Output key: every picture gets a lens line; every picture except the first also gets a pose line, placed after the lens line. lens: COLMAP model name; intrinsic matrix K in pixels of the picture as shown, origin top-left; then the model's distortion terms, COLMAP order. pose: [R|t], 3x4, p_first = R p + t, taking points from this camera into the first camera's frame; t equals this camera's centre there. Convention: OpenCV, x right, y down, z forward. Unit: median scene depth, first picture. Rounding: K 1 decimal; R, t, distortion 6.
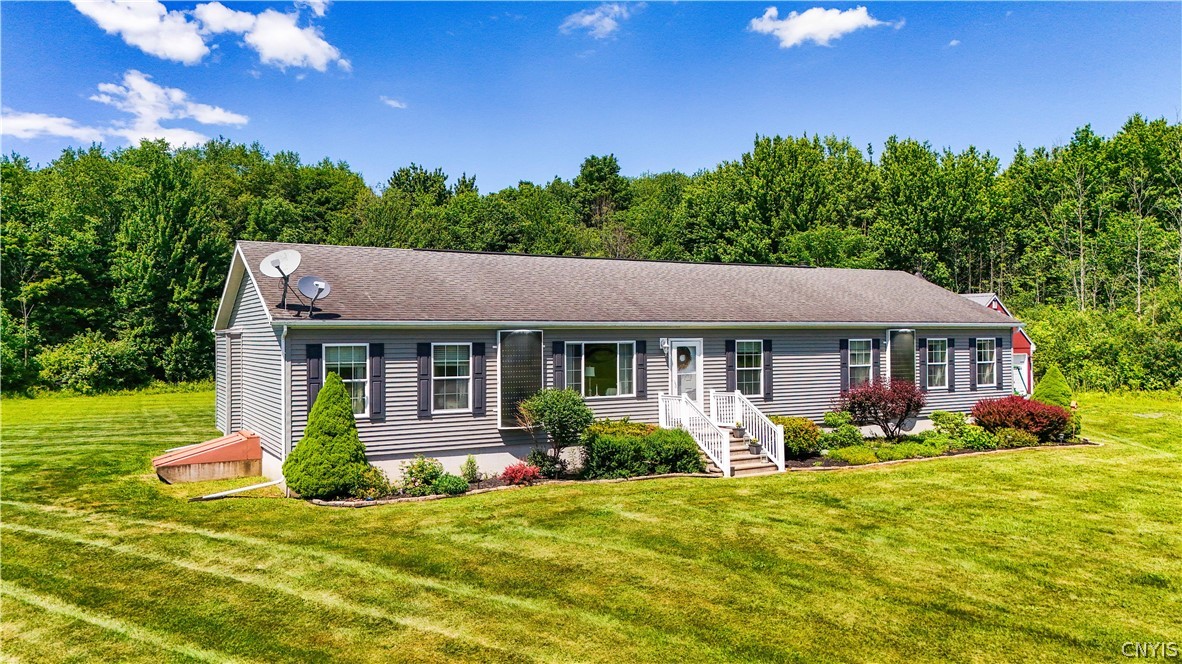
lens RADIAL K [[863.5, 0, 592.1], [0, 863.5, 360.2], [0, 0, 1]] dist [0.023161, -0.034052]
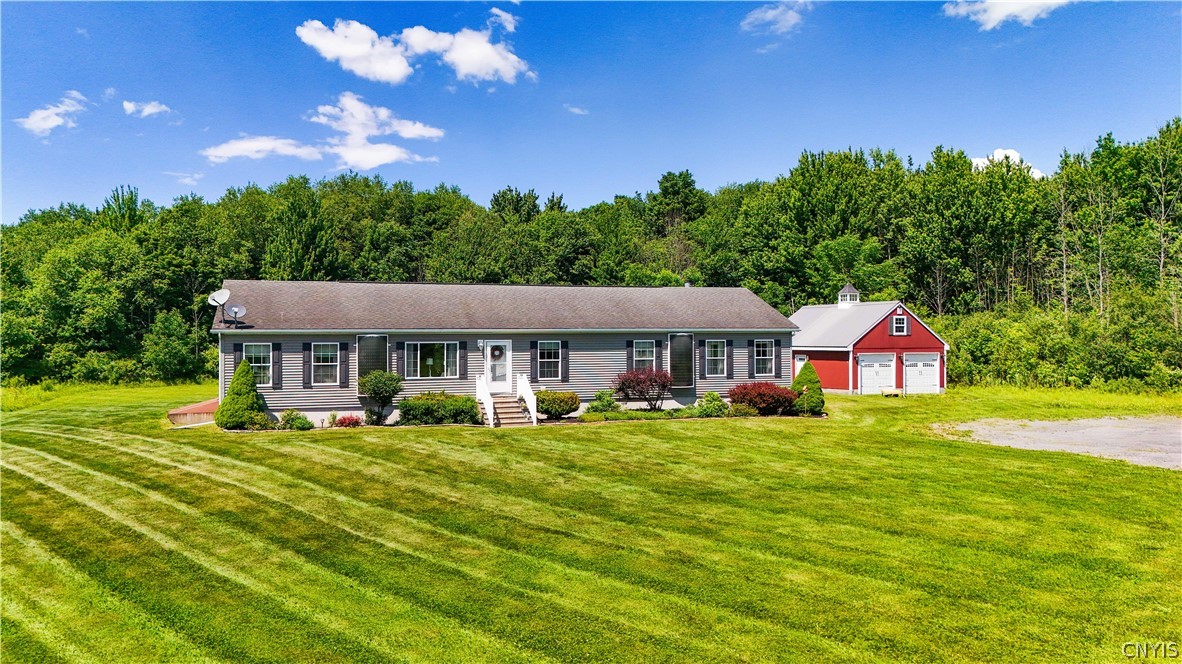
lens RADIAL K [[864.4, 0, 591.0], [0, 864.4, 332.0], [0, 0, 1]] dist [0.036395, -0.106171]
pose [[0.977394, 0.000813, -0.211425, 0.177546], [-0.006985, 0.999571, -0.028450, 0.000823], [0.211311, 0.029283, 0.976980, -0.132135]]
